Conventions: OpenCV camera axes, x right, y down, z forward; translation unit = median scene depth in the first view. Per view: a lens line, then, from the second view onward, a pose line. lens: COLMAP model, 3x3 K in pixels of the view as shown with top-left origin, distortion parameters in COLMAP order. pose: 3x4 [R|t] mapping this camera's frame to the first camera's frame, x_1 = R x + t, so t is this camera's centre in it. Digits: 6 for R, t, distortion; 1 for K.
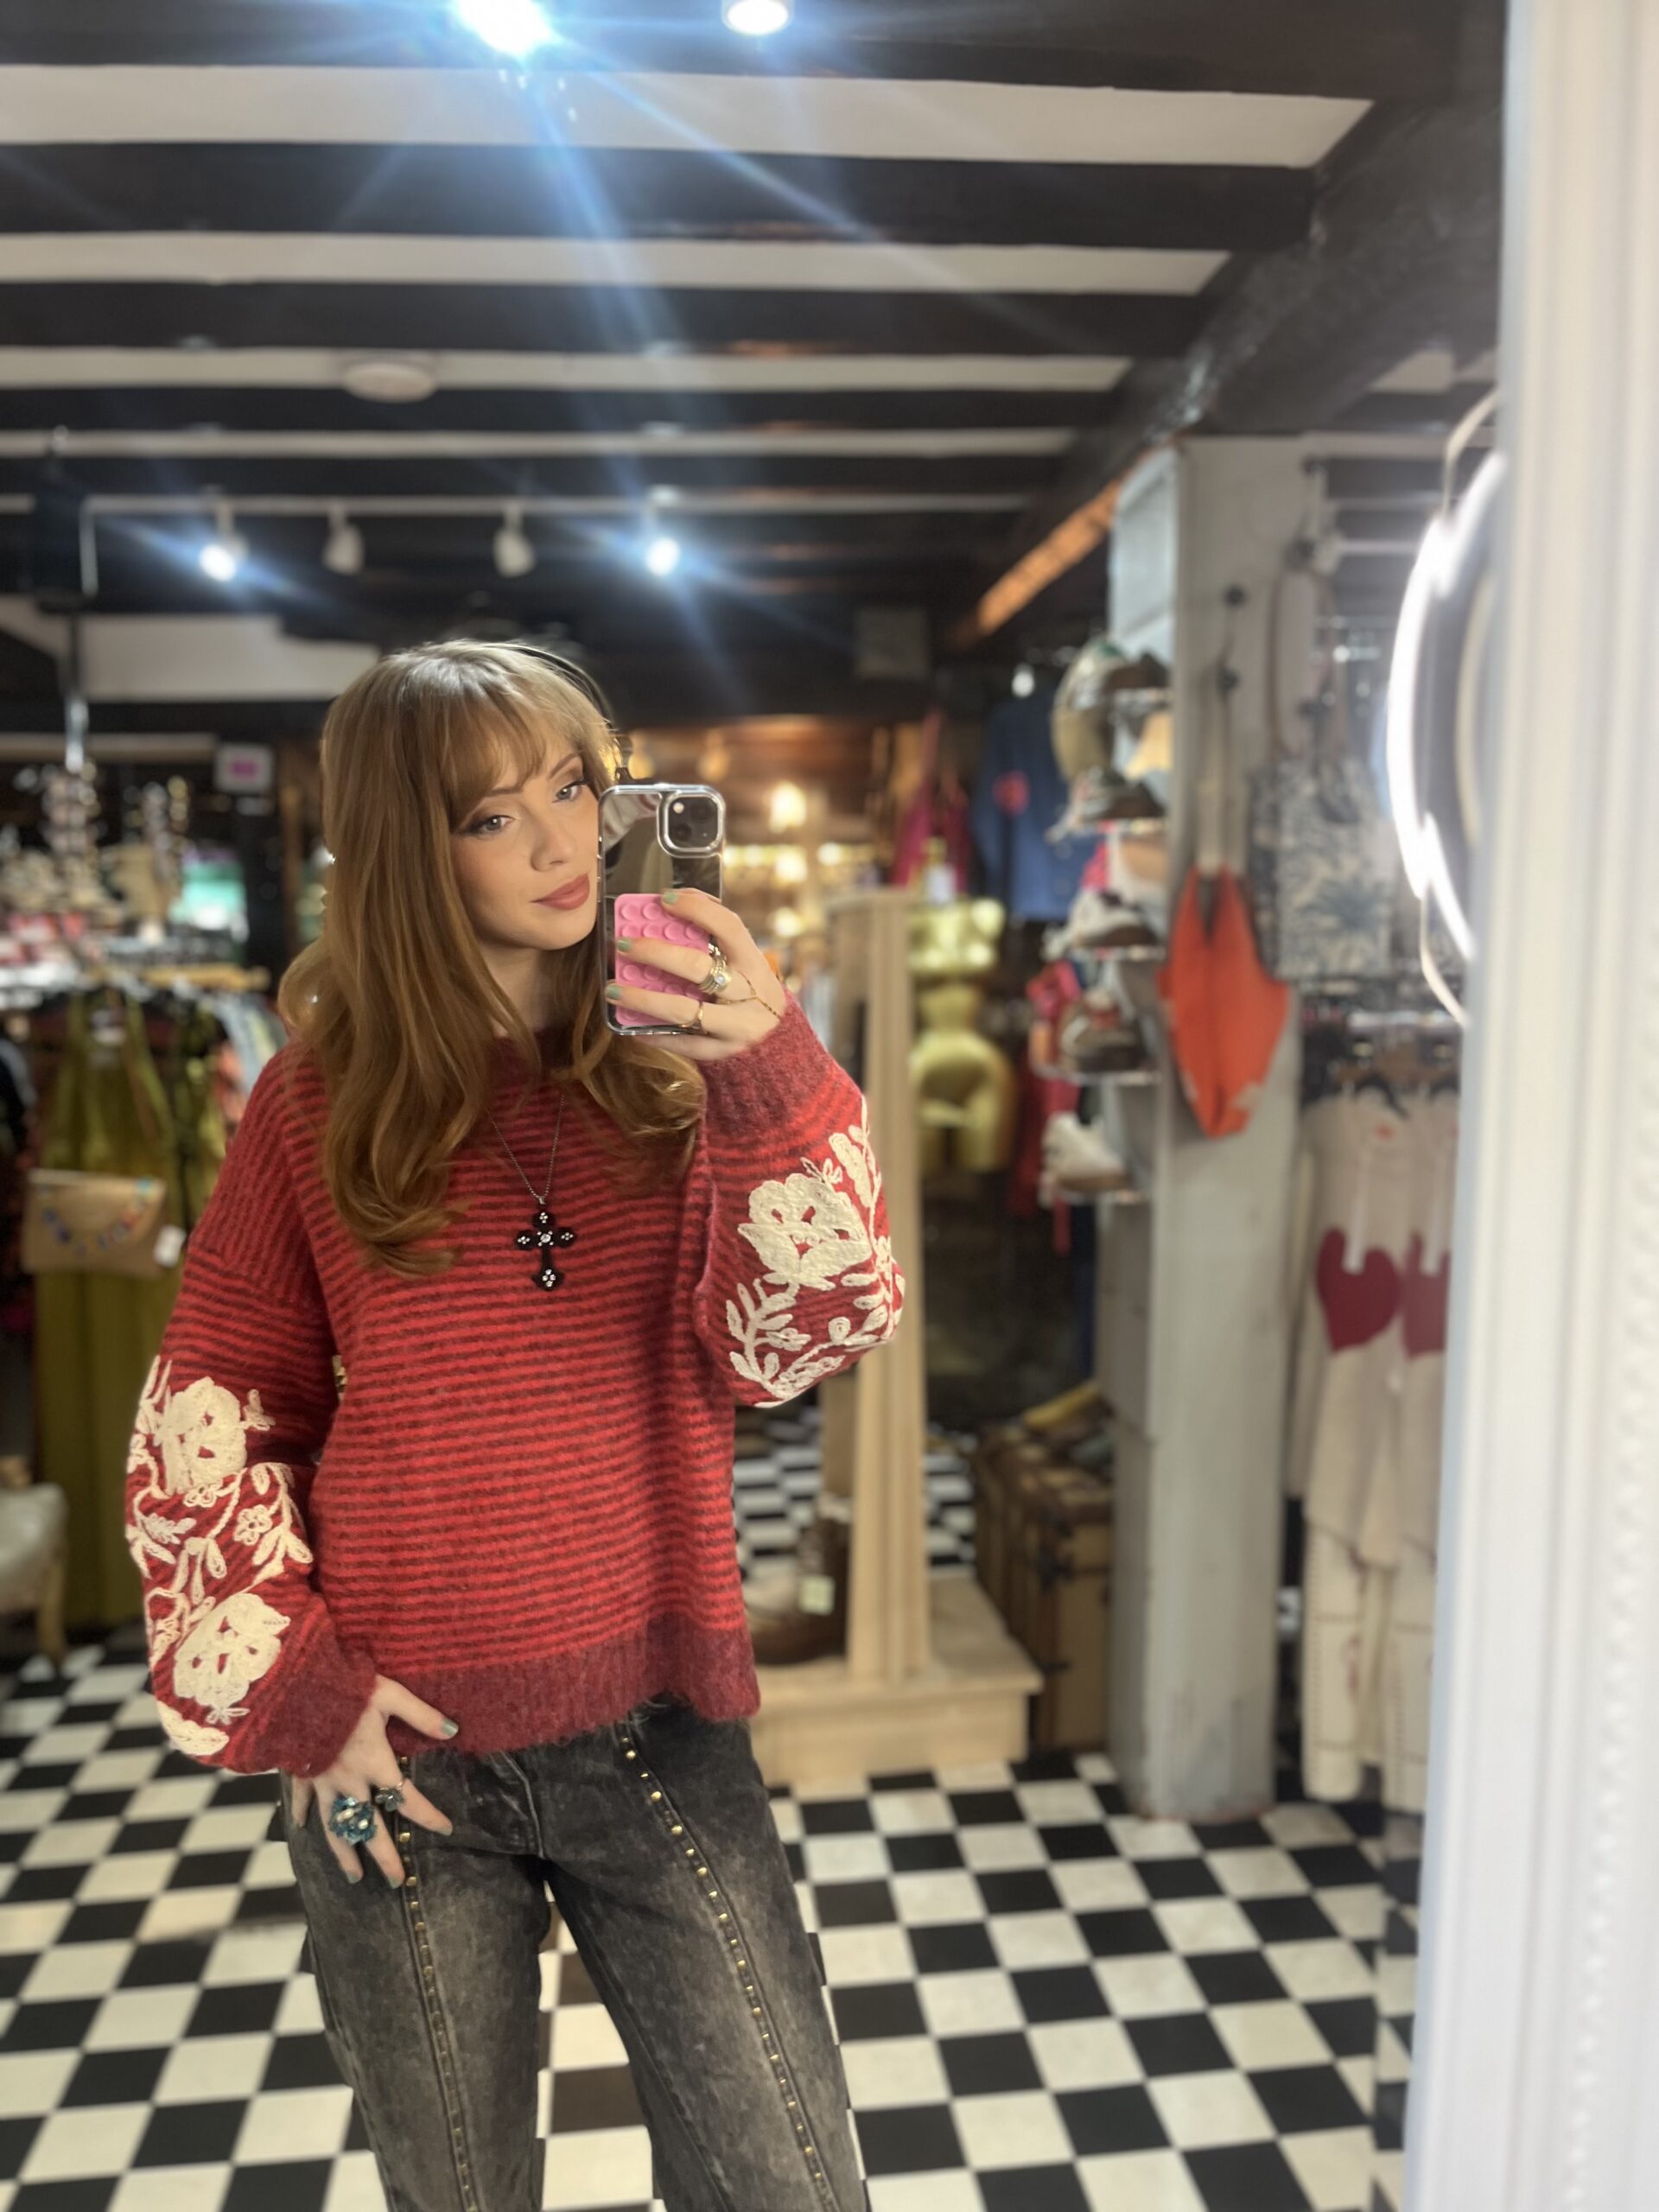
lens RADIAL K [[1634.4, 0, 798.1], [0, 1634.4, 1155.2], [0, 0, 1]] dist [0.060885, -0.063844]
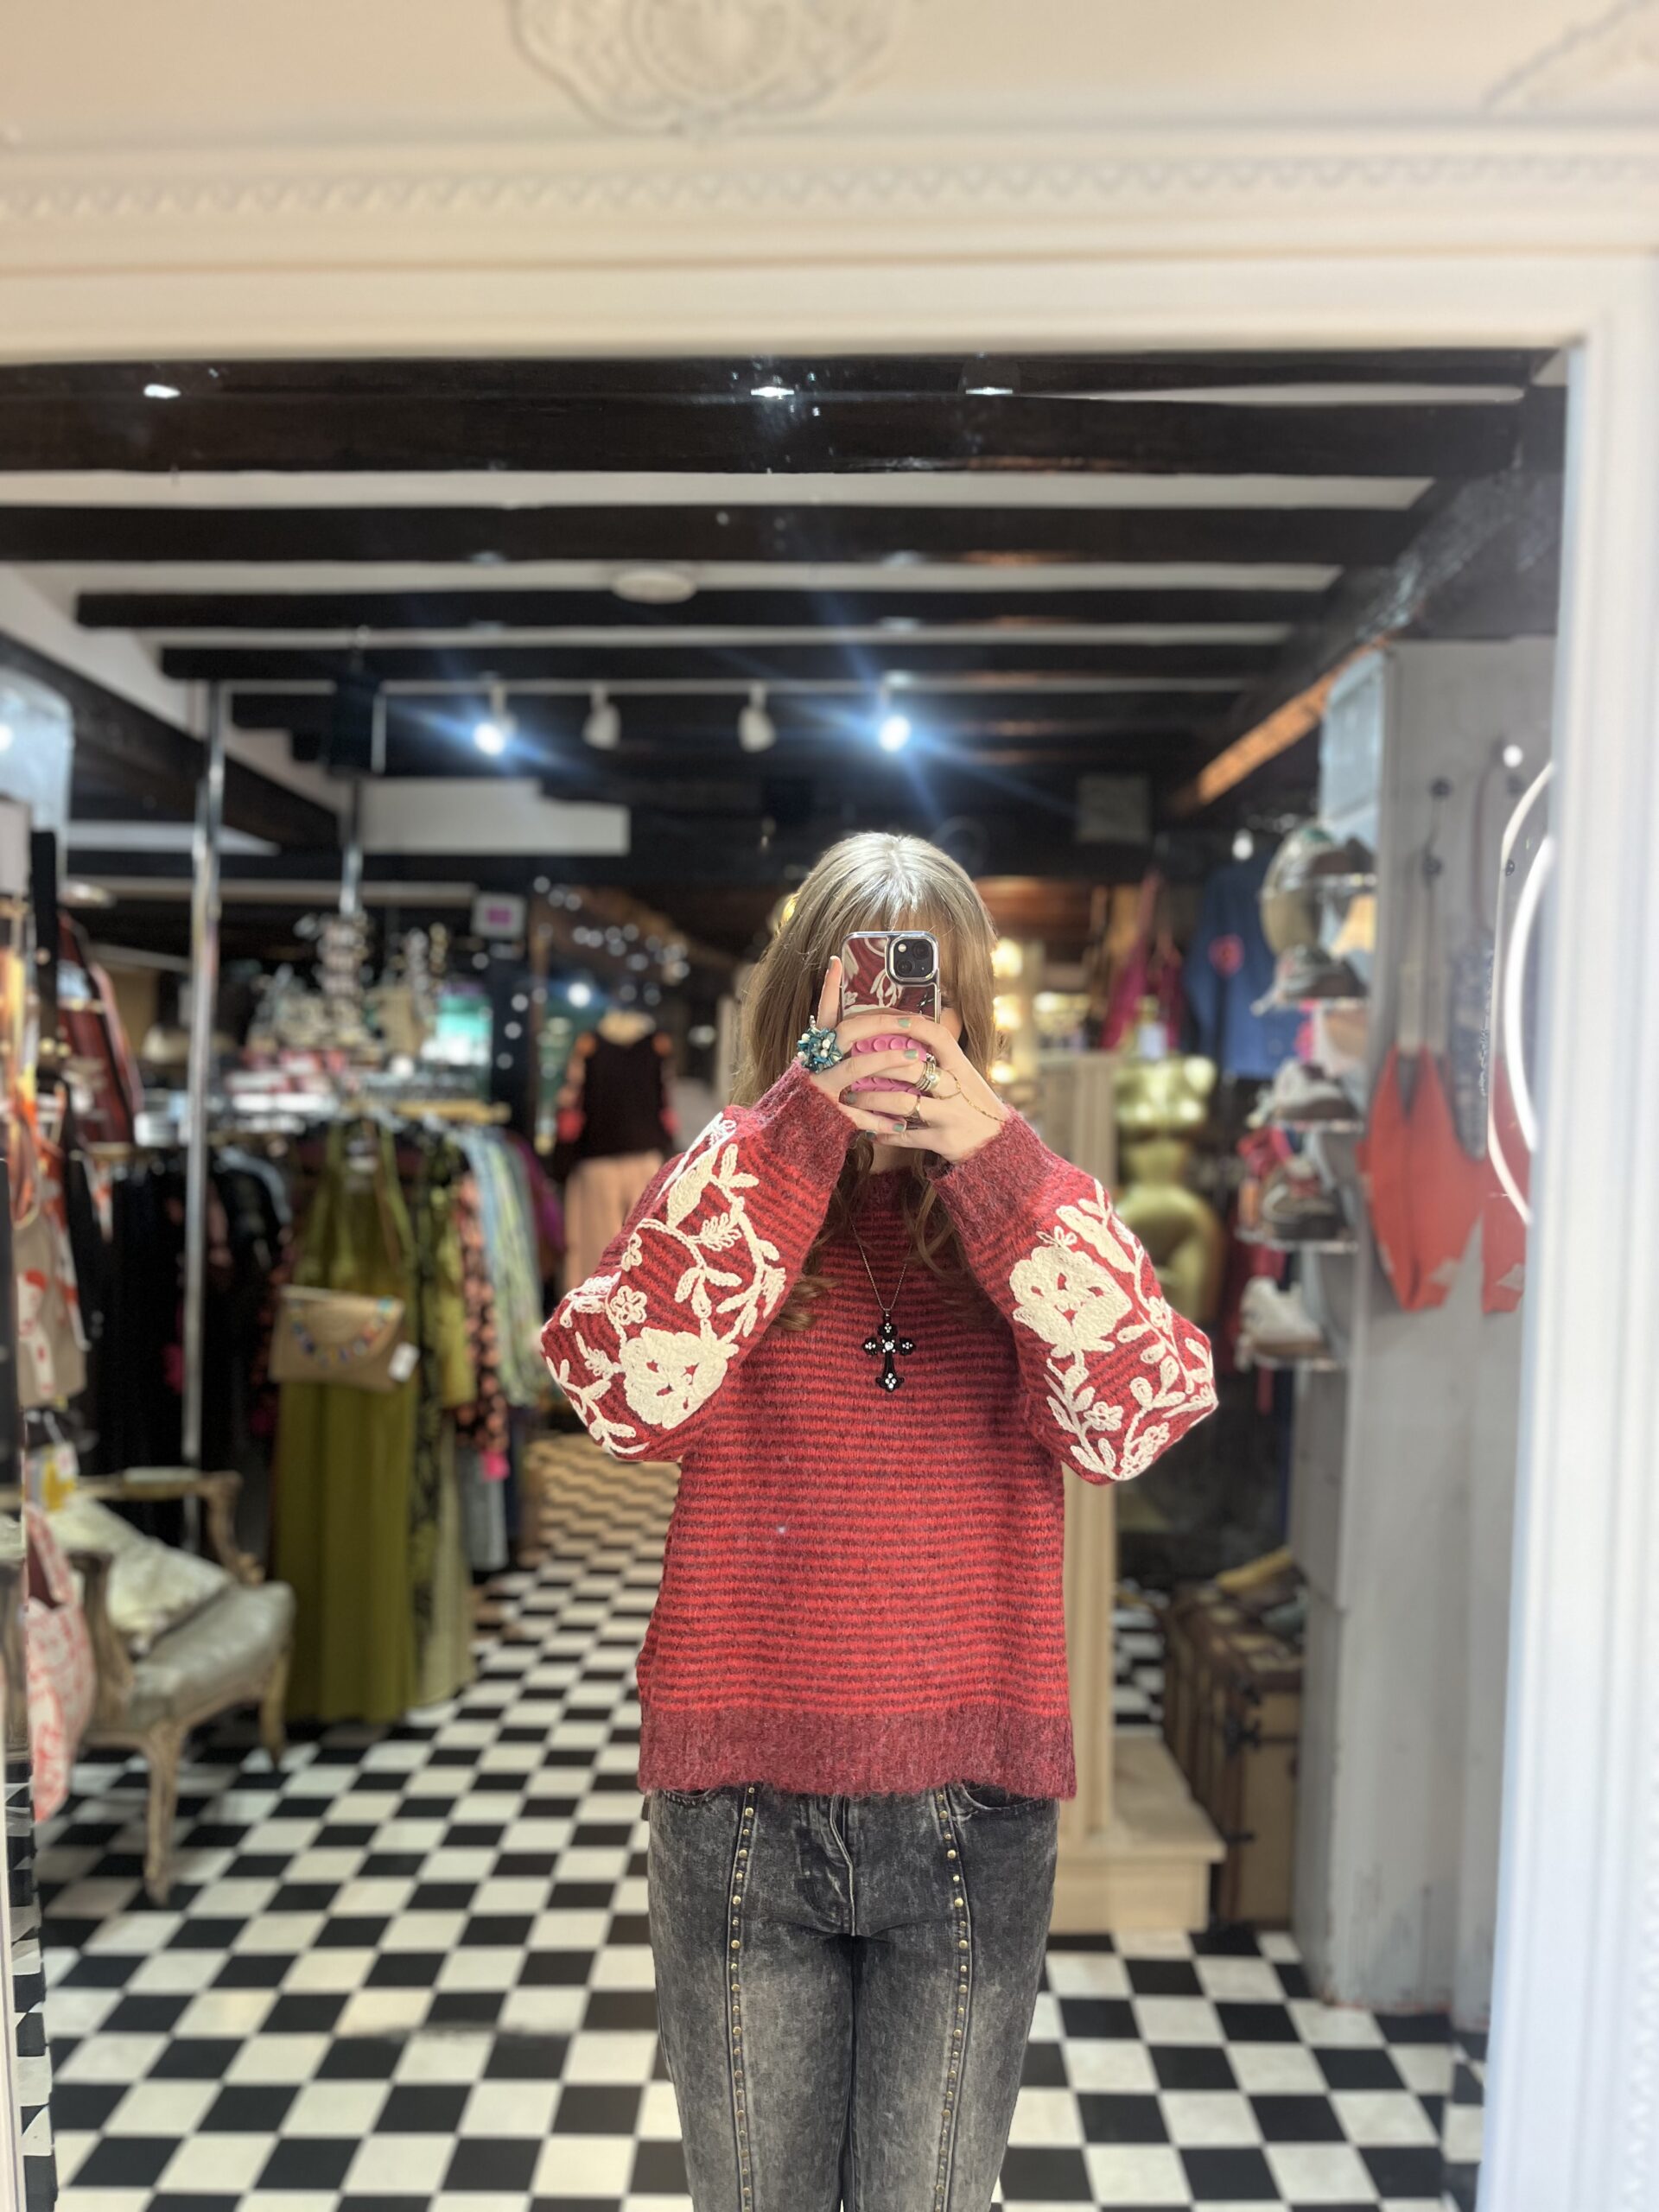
lens RADIAL K [[1634.4, 0, 845.2], [0, 1634.4, 1160.3], [0, 0, 1]] dist [0.060885, -0.063844]
pose [[0.993983, 0.037485, -0.102919, 0.007396], [-0.045328, 0.996156, -0.074955, -0.010009], [0.099713, 0.079169, 0.991862, -0.042779]]
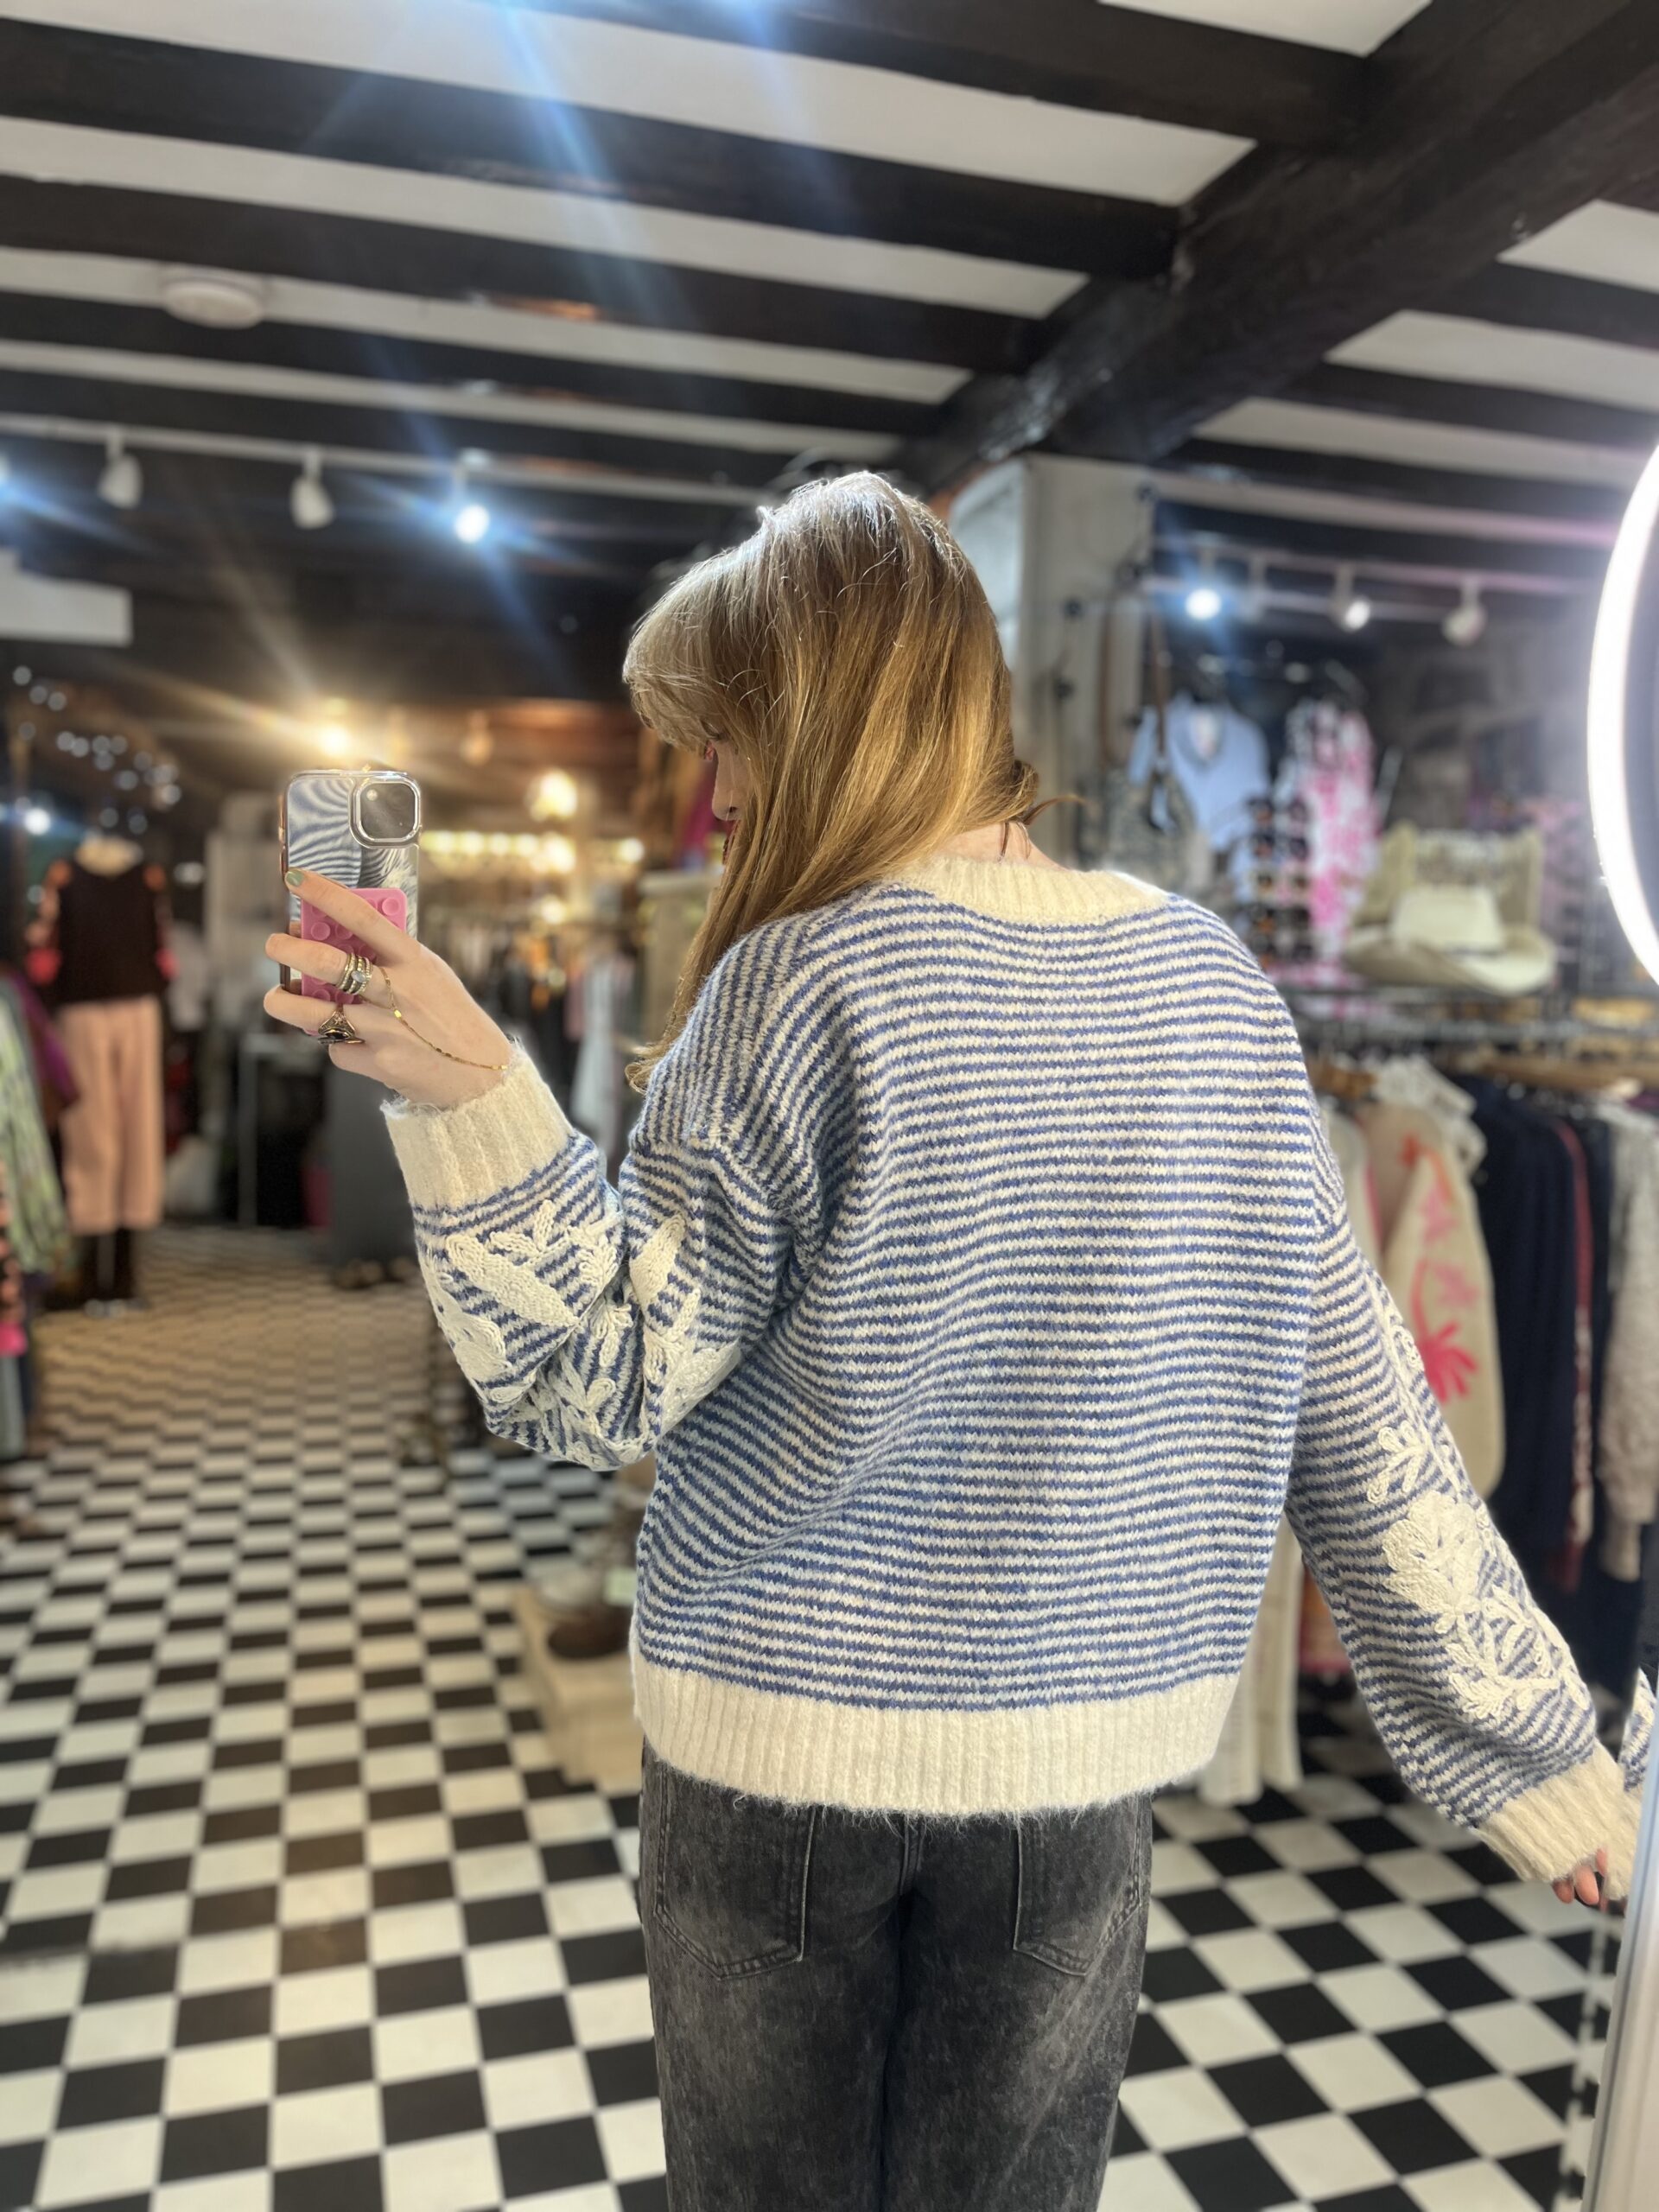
lens RADIAL K [[1634.4, 0, 809.1], [0, 1634.4, 1143.6], [0, 0, 1]] dist [0.060885, -0.063844]
pose [[0.980822, 0.023759, 0.193452, -0.082073], [-0.021426, 0.999670, -0.014141, 0.015489], [-0.193724, 0.009725, 0.981008, 0.012181]]
